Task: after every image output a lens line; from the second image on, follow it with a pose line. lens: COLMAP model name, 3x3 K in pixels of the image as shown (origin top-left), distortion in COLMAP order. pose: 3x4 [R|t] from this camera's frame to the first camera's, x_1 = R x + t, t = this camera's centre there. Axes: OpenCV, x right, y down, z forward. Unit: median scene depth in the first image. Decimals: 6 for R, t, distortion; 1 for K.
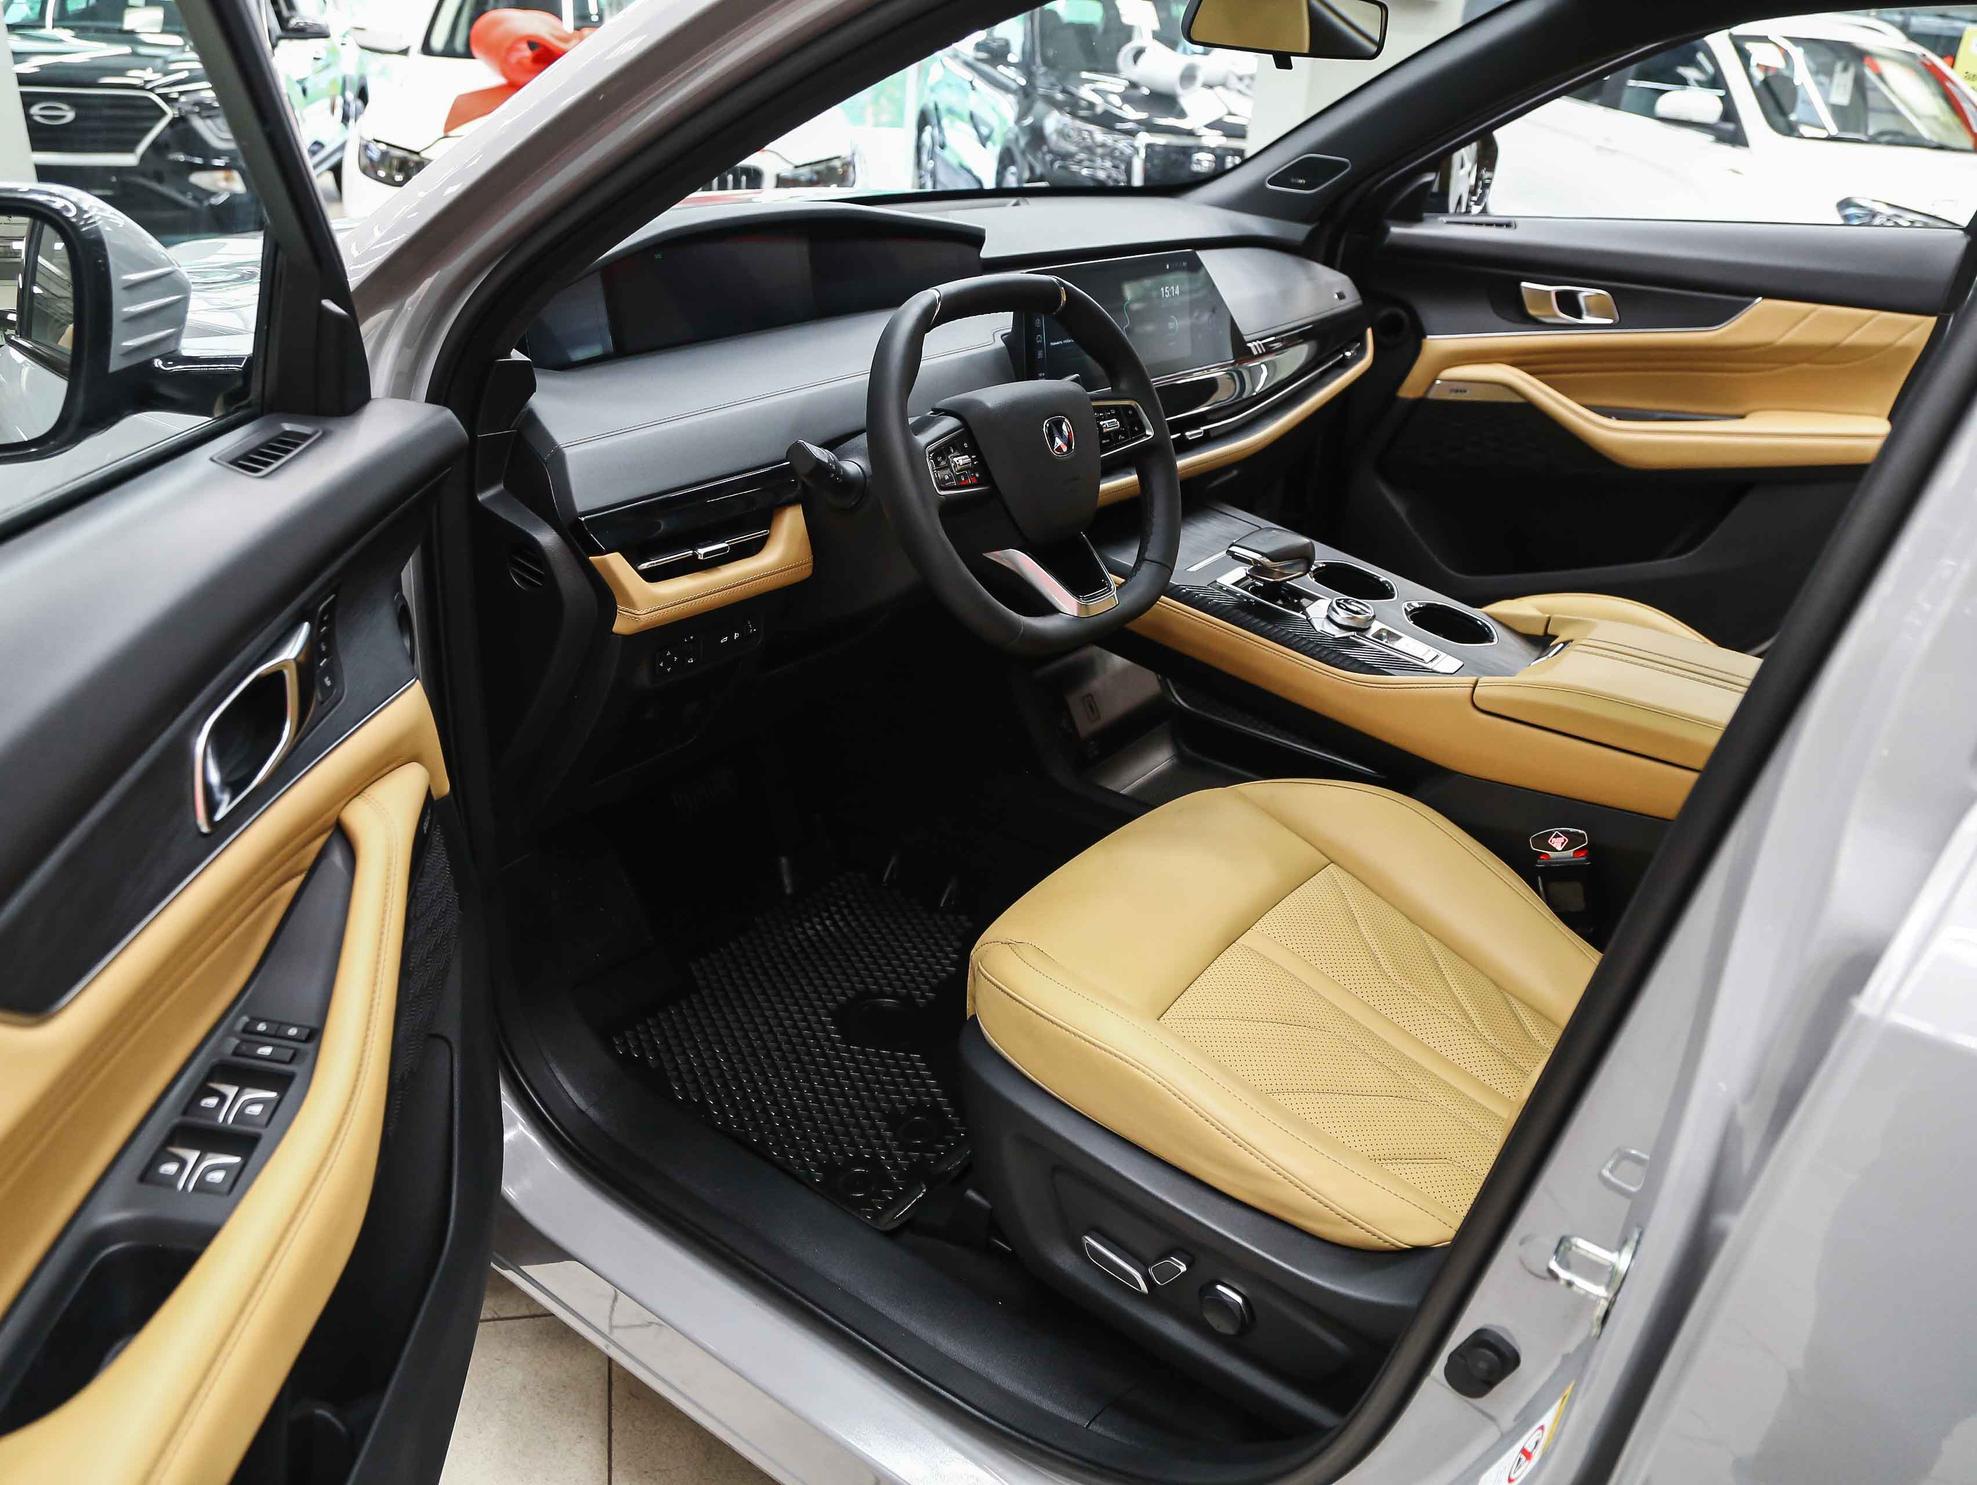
lens RADIAL K [[1490.1, 0, 988.5], [0, 1490.1, 742.5], [0, 0, 1]] dist [-0.112112, 0.038341]
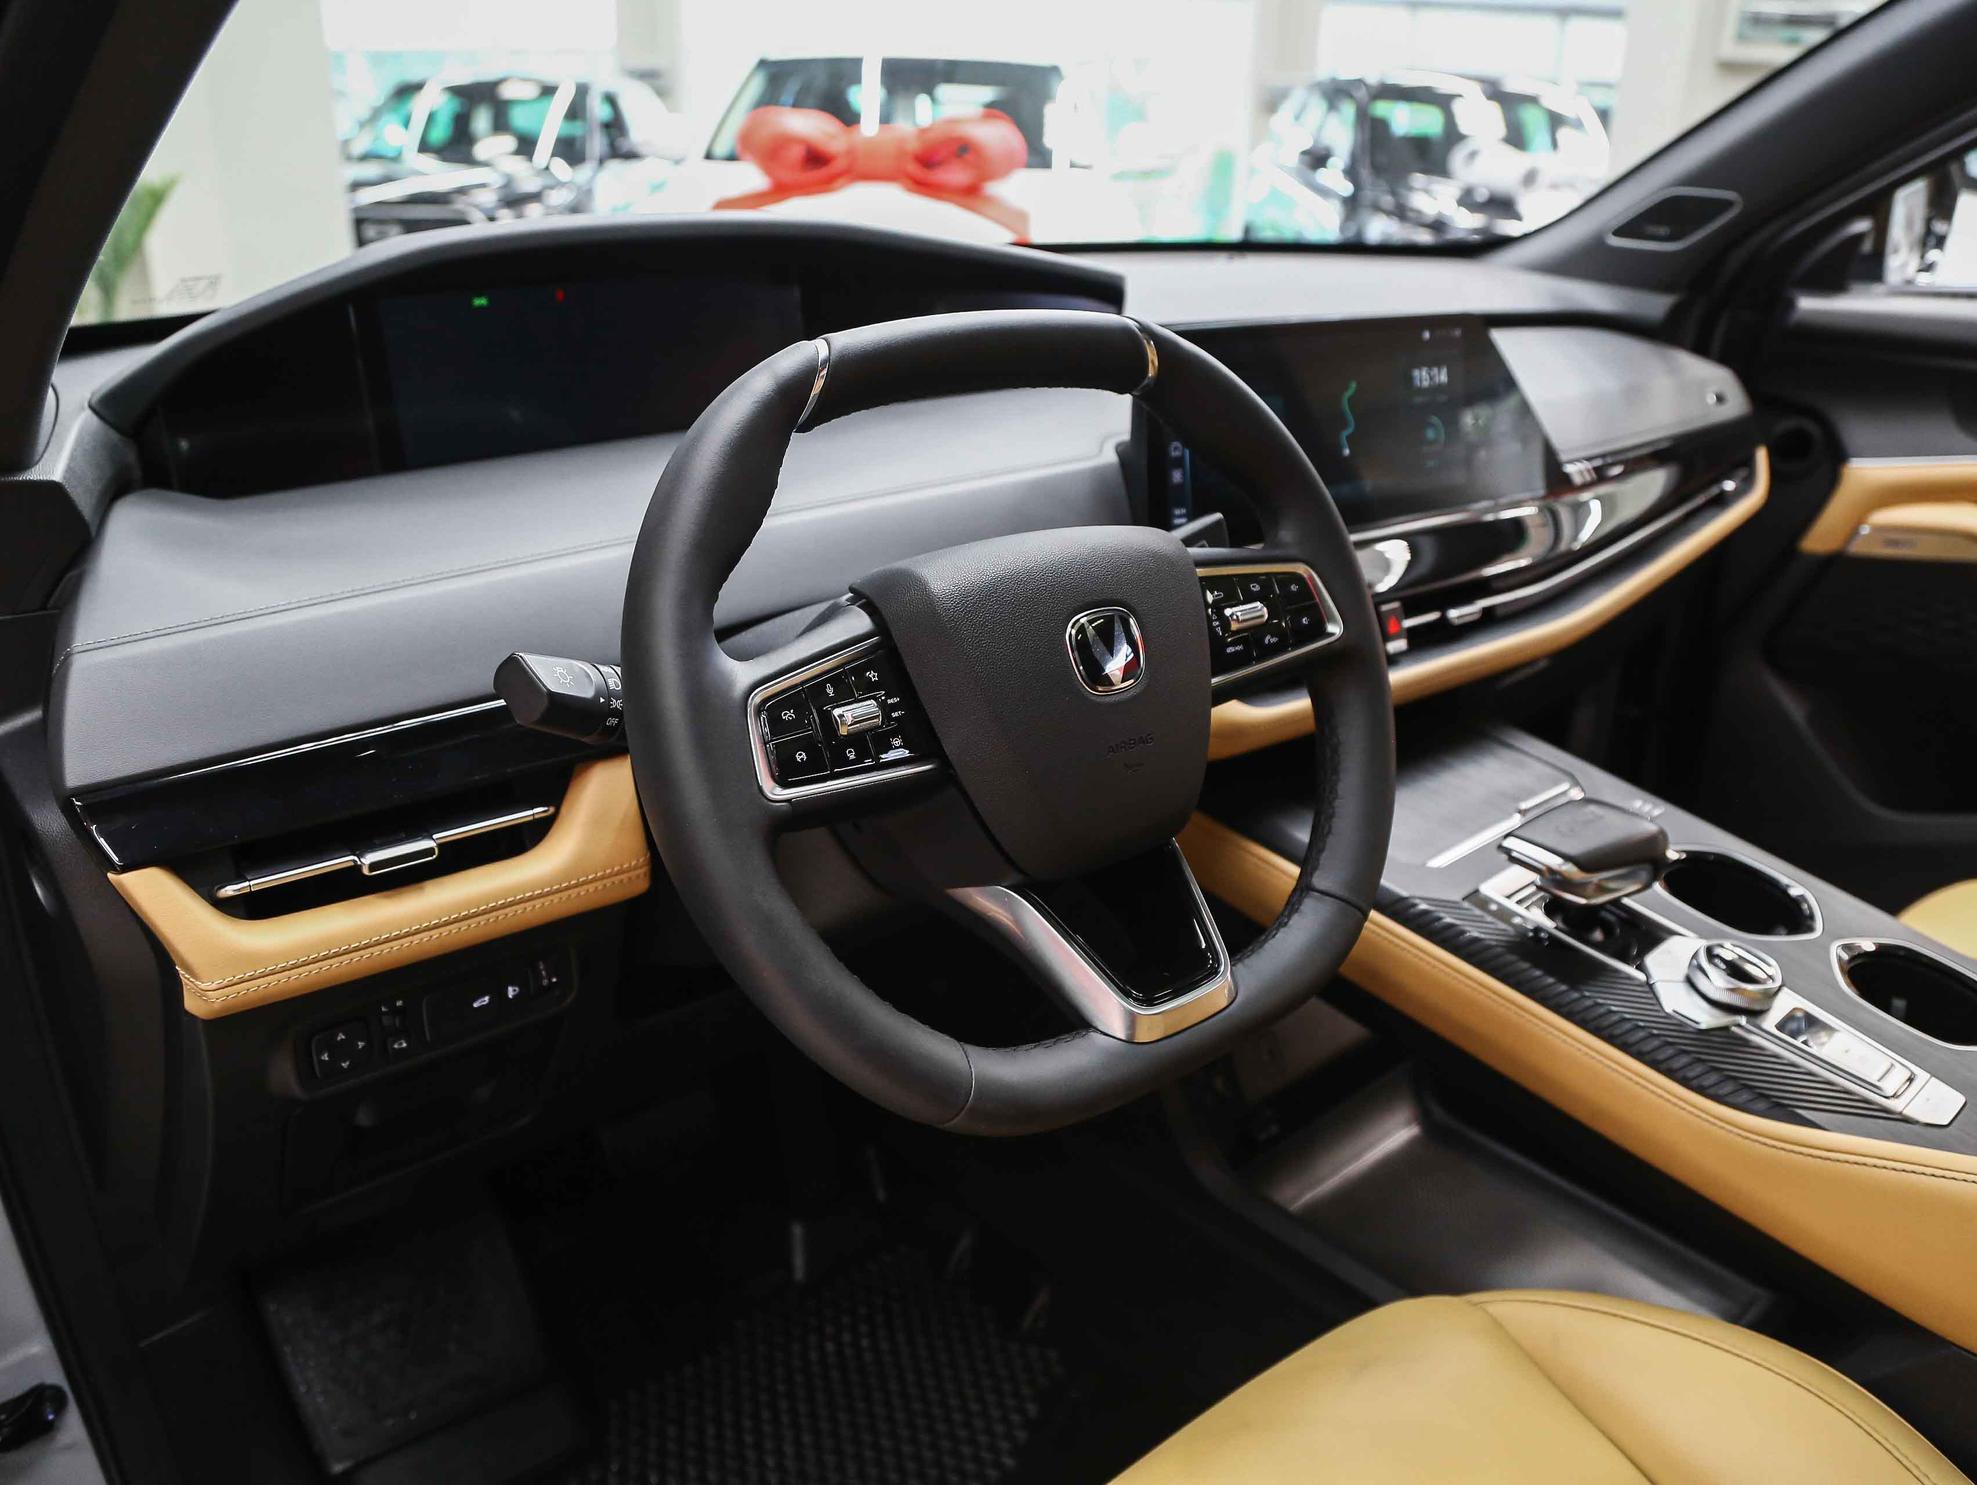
lens RADIAL K [[1490.1, 0, 988.5], [0, 1490.1, 742.5], [0, 0, 1]] dist [-0.112112, 0.038341]
pose [[0.975644, 0.048651, -0.213897, 0.075522], [-0.065328, 0.995292, -0.071603, -0.094547], [0.209406, 0.083832, 0.974228, 0.357591]]
